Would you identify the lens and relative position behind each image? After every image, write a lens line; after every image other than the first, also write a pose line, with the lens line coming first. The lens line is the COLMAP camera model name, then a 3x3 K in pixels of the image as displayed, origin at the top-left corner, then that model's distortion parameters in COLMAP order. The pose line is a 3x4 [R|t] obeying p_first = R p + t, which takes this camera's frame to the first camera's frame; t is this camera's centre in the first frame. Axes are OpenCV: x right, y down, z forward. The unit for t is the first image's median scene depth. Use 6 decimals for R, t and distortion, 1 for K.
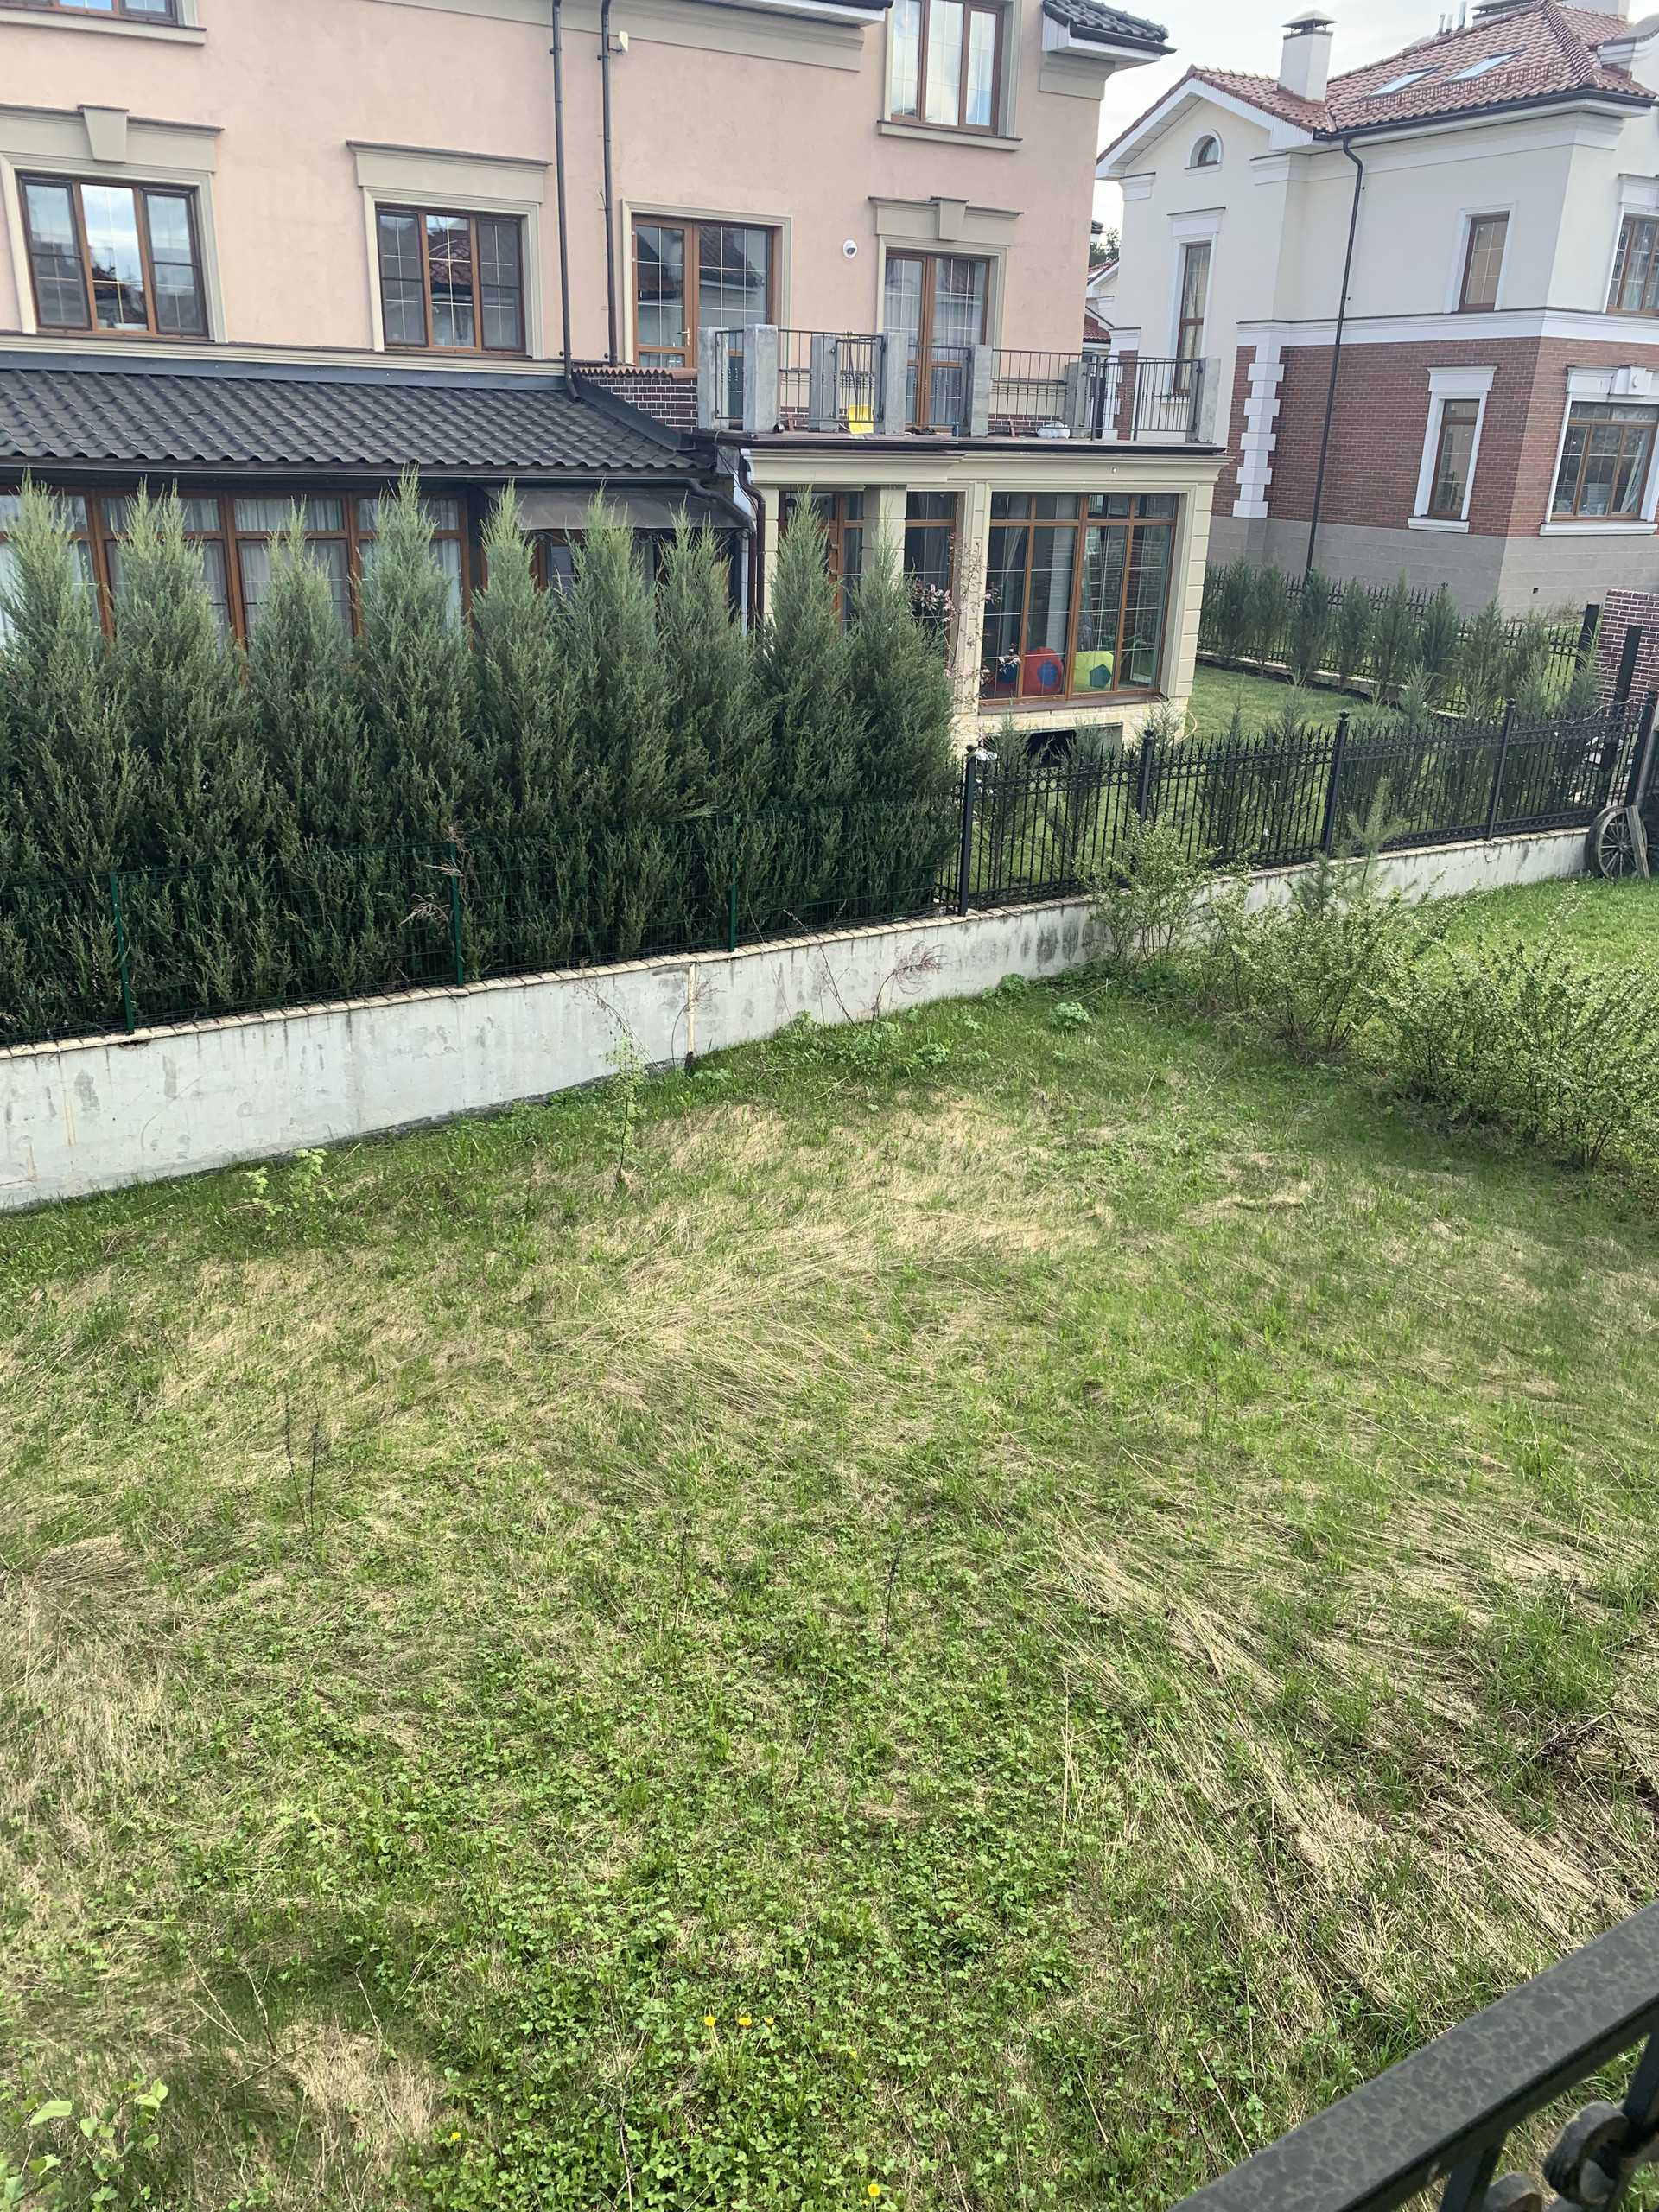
lens RADIAL K [[1730.6, 0, 829.5], [0, 1730.6, 1149.7], [0, 0, 1]] dist [0.035034, -0.029895]
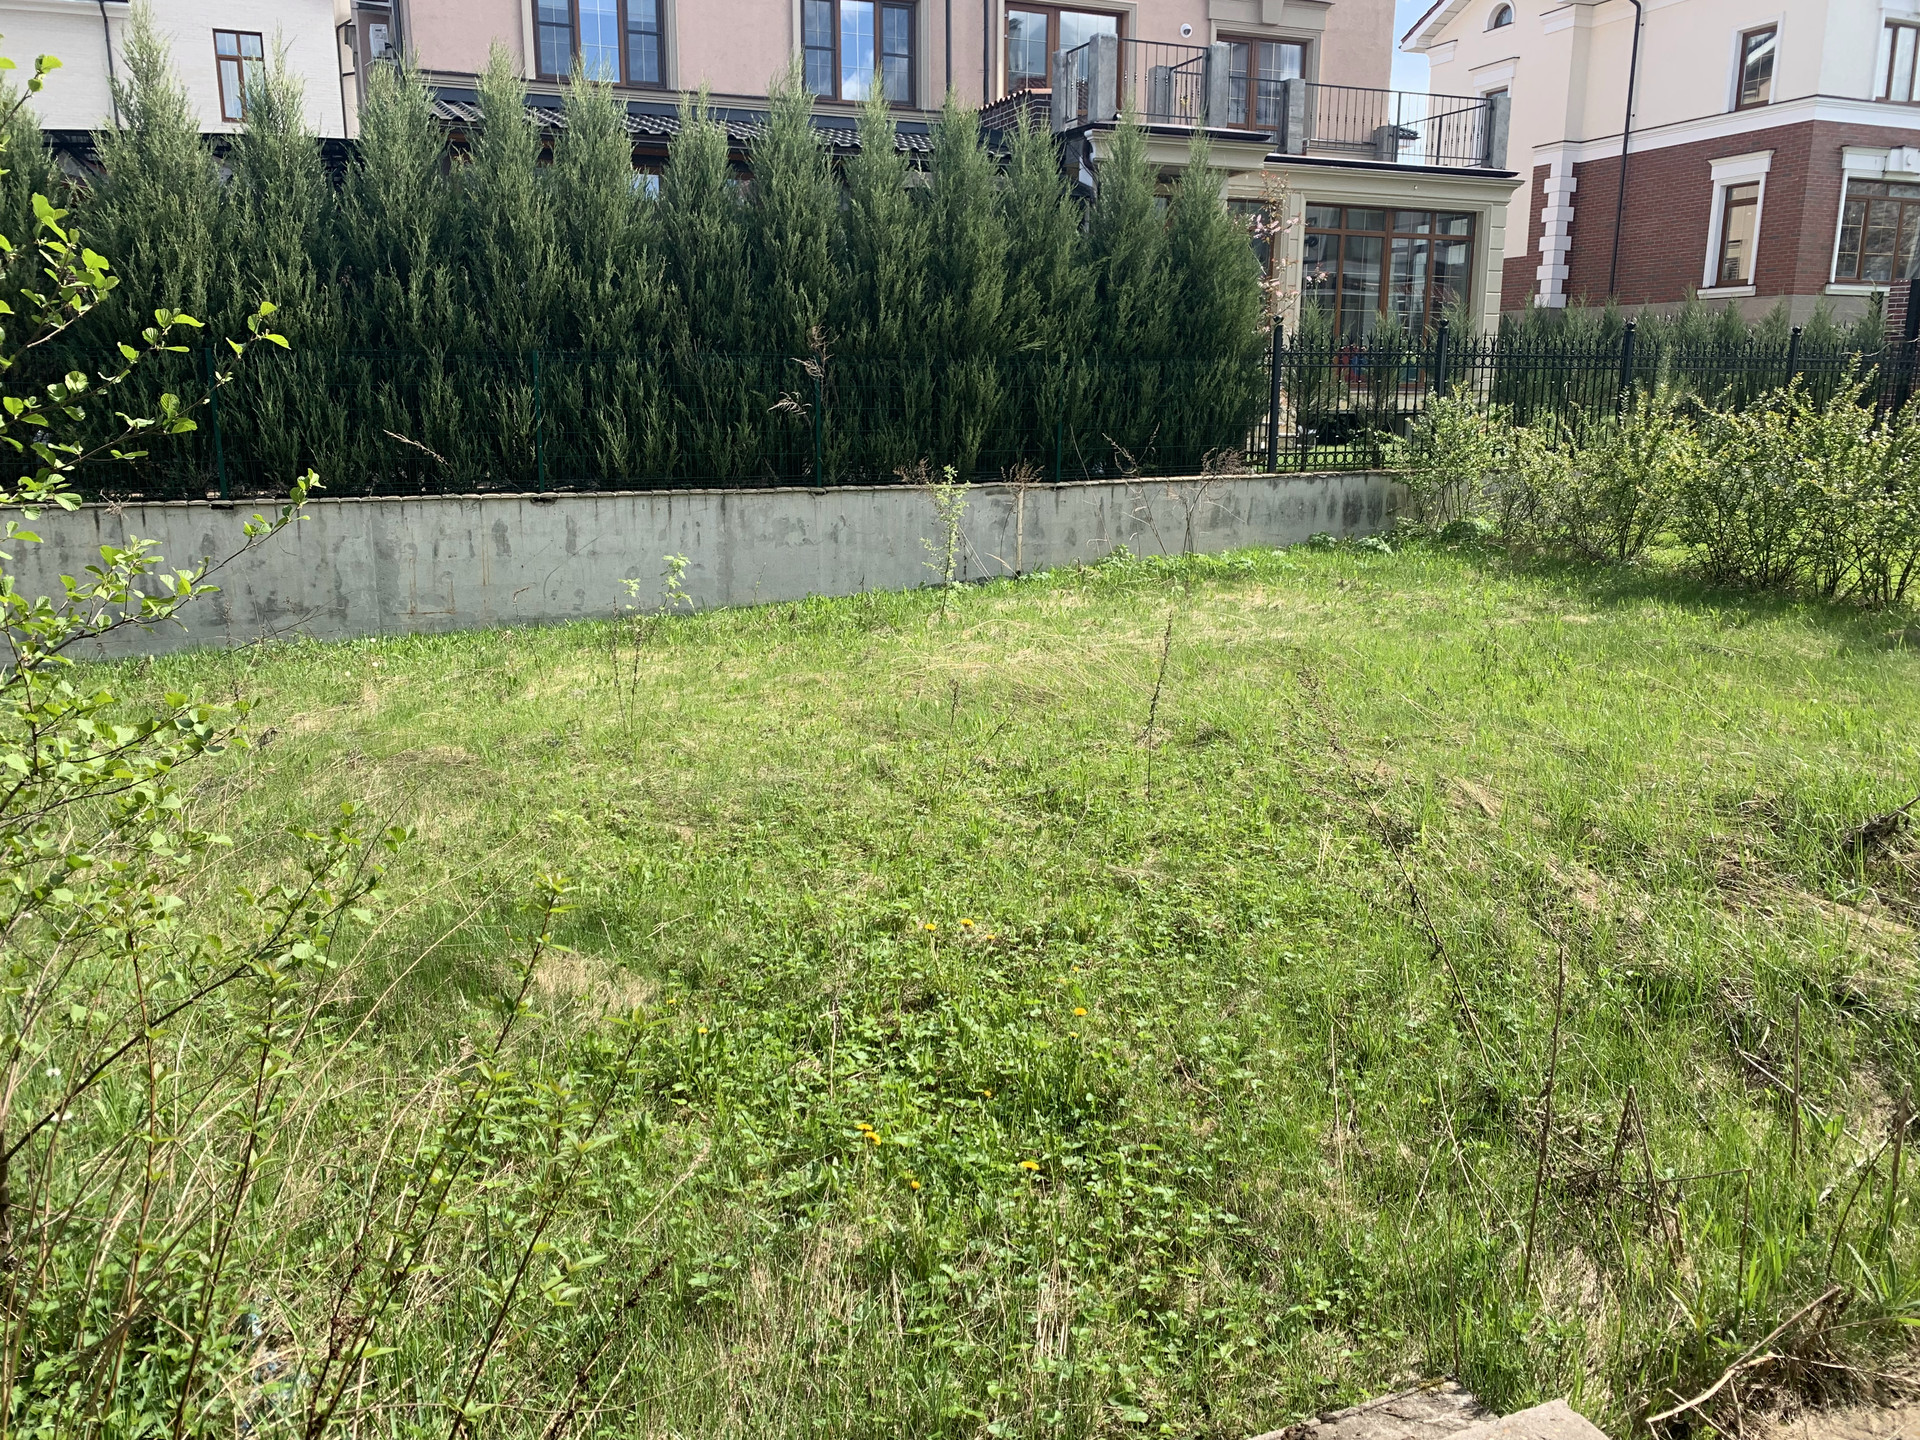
lens RADIAL K [[1502.2, 0, 947.3], [0, 1502.2, 707.9], [0, 0, 1]] dist [0.035034, -0.029895]
pose [[0.987538, 0.010244, -0.157047, 0.029789], [-0.037001, 0.985021, -0.168417, 0.213754], [0.152970, 0.172129, 0.973125, 0.062939]]
